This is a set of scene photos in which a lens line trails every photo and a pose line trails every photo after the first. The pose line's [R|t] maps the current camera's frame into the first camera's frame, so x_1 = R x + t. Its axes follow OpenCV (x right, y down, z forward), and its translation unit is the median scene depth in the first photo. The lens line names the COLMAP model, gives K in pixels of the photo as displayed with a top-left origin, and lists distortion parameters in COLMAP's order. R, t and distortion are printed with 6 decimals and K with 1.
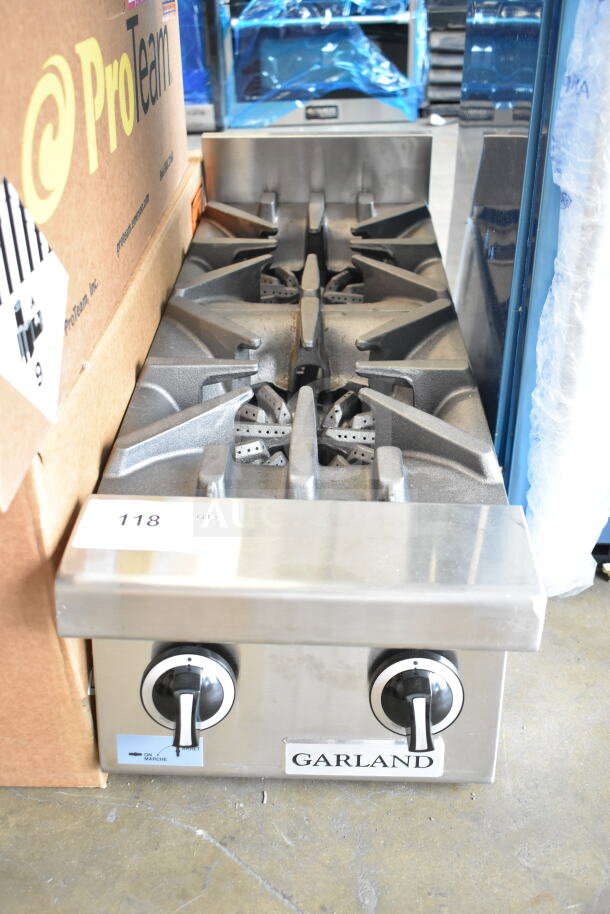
lens RADIAL K [[921.9, 0, 305.3], [0, 921.9, 456.9], [0, 0, 1]] dist [-0.014415, 0.000000]
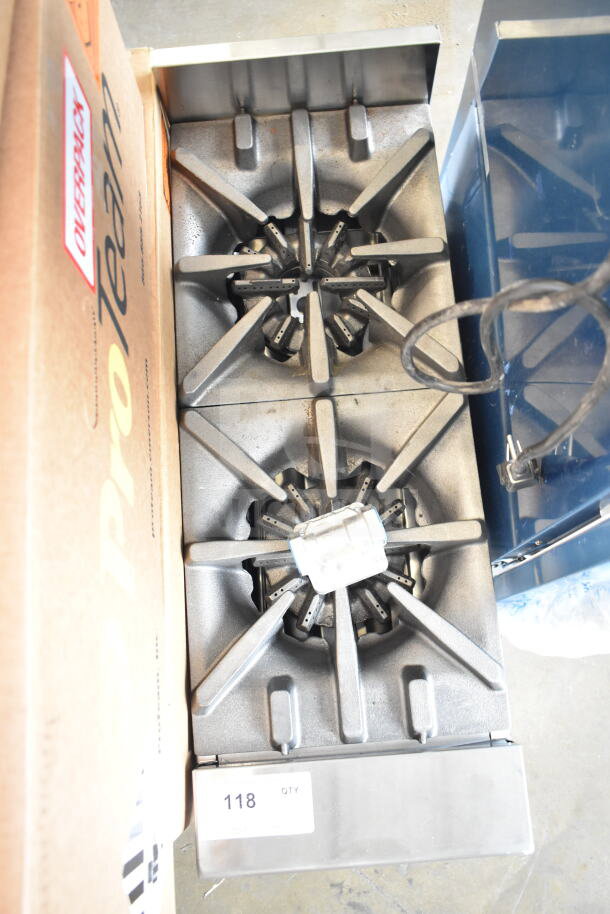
lens RADIAL K [[807.5, 0, 305.6], [0, 807.5, 461.5], [0, 0, 1]] dist [-0.013739, -0.009433]
pose [[0.994326, -0.106300, 0.004069, -0.032376], [0.073544, 0.714564, 0.695694, -0.990539], [-0.076860, -0.691447, 0.718327, 0.436335]]
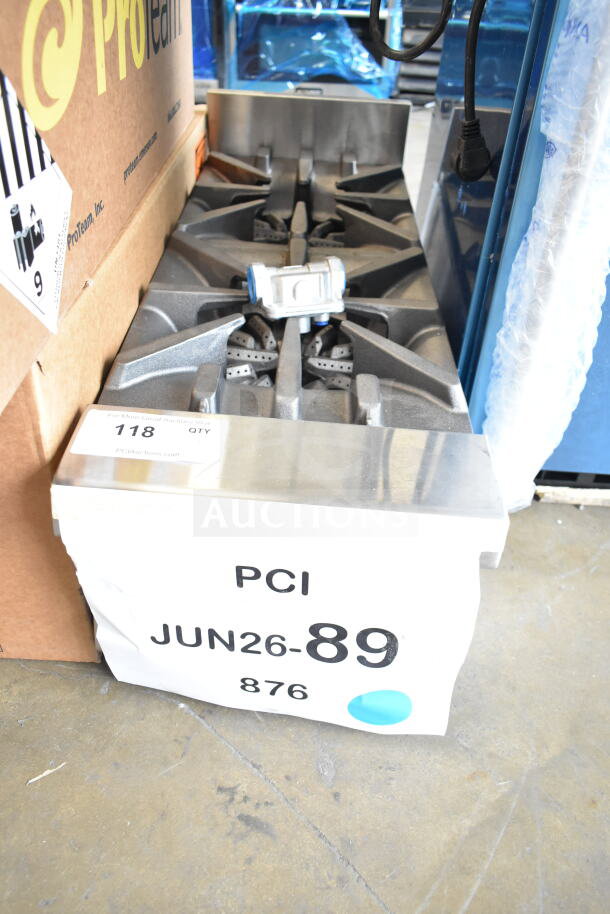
lens RADIAL K [[712.3, 0, 303.7], [0, 712.3, 457.2], [0, 0, 1]] dist [-0.015471, 0.008389]
pose [[0.997954, 0.048666, 0.041477, -0.015354], [-0.052610, 0.993593, 0.100024, 0.005677], [-0.036344, -0.102002, 0.994120, 0.149469]]
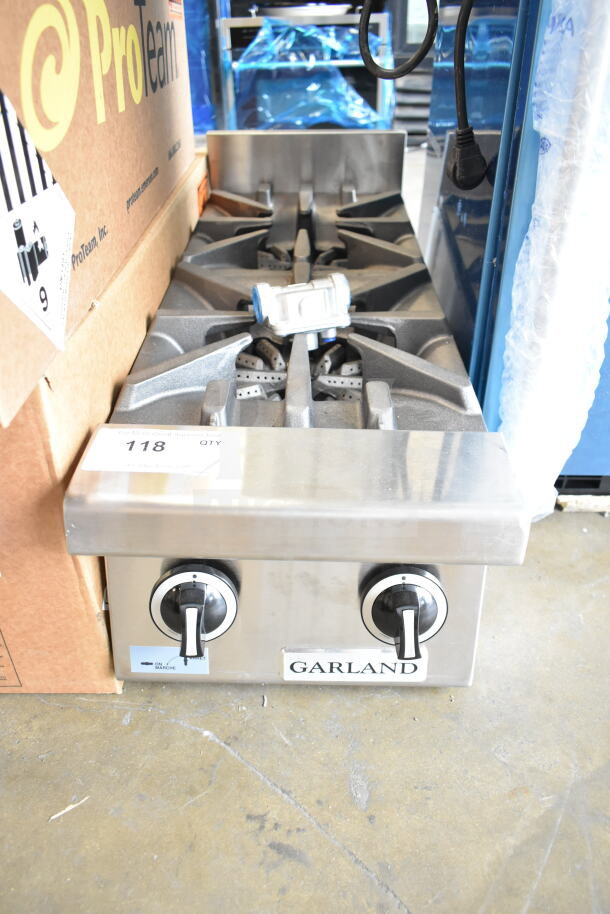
lens RADIAL K [[712.3, 0, 304.2], [0, 712.3, 455.9], [0, 0, 1]] dist [-0.015471, 0.008389]
pose [[0.999870, -0.004076, 0.015622, -0.009180], [0.003561, 0.999453, 0.032873, 0.048175], [-0.015747, -0.032813, 0.999337, 0.157184]]
